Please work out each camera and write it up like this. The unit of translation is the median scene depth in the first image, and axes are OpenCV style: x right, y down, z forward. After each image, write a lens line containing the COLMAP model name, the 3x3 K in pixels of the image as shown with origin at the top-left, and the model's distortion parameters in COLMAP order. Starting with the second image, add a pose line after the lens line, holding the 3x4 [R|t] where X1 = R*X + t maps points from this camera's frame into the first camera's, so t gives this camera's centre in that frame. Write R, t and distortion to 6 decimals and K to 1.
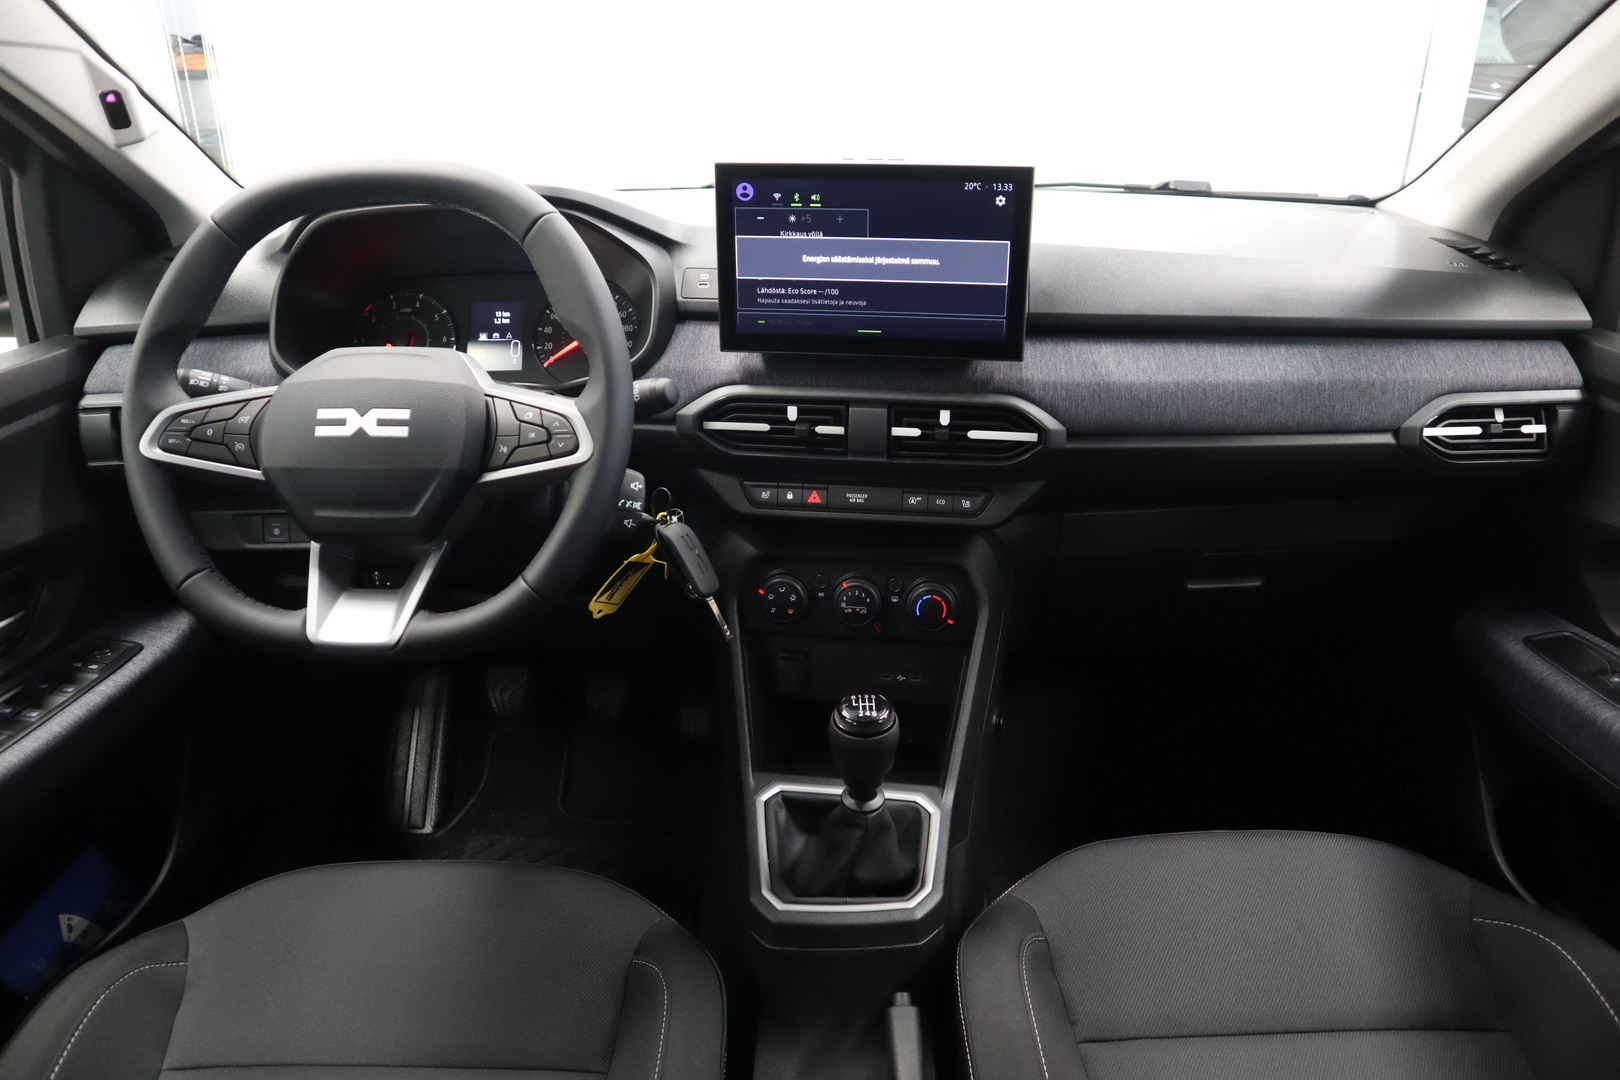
lens RADIAL K [[1099.0, 0, 810.0], [0, 1099.0, 540.0], [0, 0, 1]] dist [-0.124547, 0.077619]
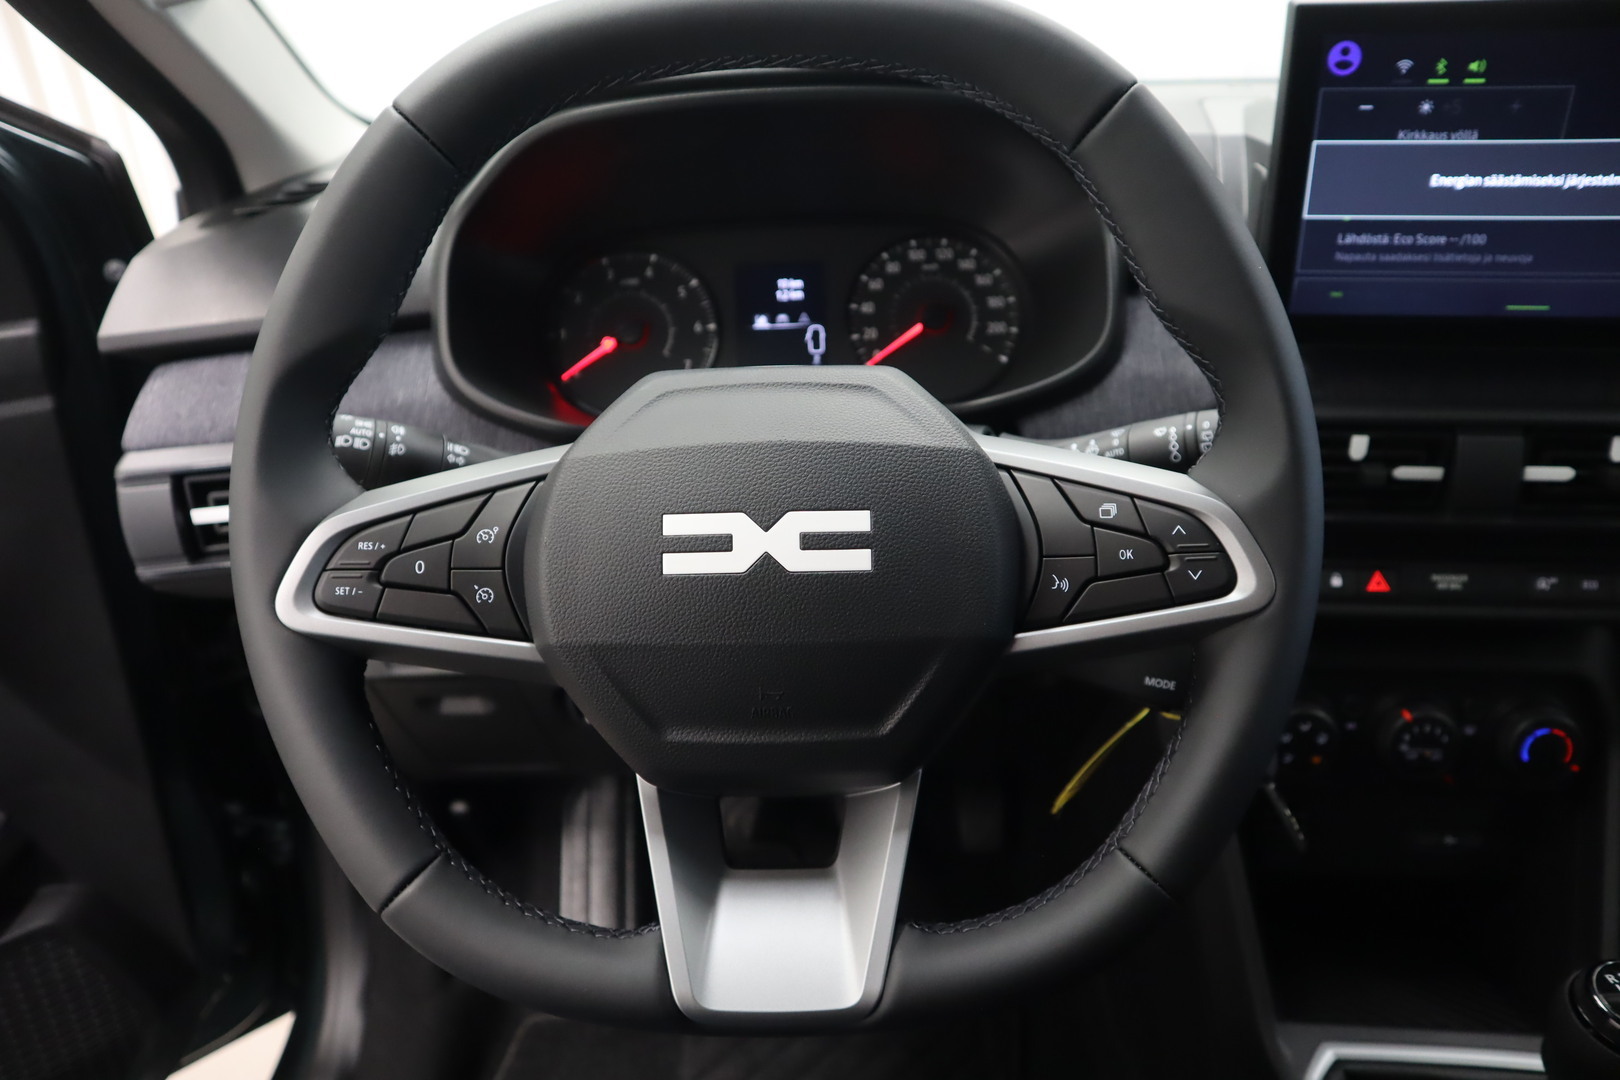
lens RADIAL K [[1099.0, 0, 810.0], [0, 1099.0, 540.0], [0, 0, 1]] dist [-0.124547, 0.077619]
pose [[0.999307, -0.036886, -0.004906, -0.335623], [0.037080, 0.998162, 0.047945, -0.112138], [0.003129, -0.048094, 0.998838, 0.451278]]
